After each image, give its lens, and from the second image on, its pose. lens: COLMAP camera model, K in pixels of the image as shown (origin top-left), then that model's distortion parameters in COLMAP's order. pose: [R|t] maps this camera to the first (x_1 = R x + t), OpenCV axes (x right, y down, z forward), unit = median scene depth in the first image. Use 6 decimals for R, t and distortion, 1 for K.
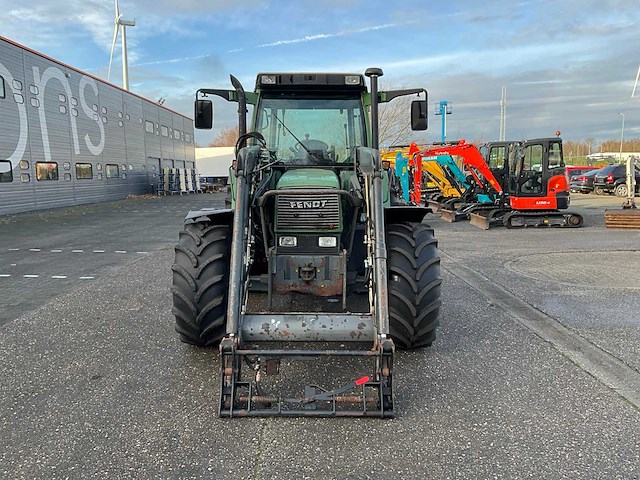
lens RADIAL K [[524.0, 0, 321.6], [0, 524.0, 242.2], [0, 0, 1]] dist [0.074449, -0.124586]
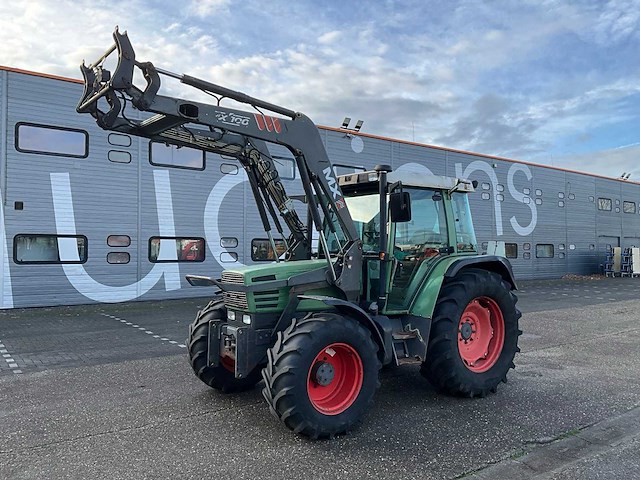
lens RADIAL K [[524.0, 0, 319.4], [0, 524.0, 240.0], [0, 0, 1]] dist [0.074449, -0.124586]
pose [[0.606406, -0.002277, -0.795152, 0.807587], [-0.115616, 0.989116, -0.091005, -0.069747], [0.786705, 0.147119, 0.599543, 0.284964]]
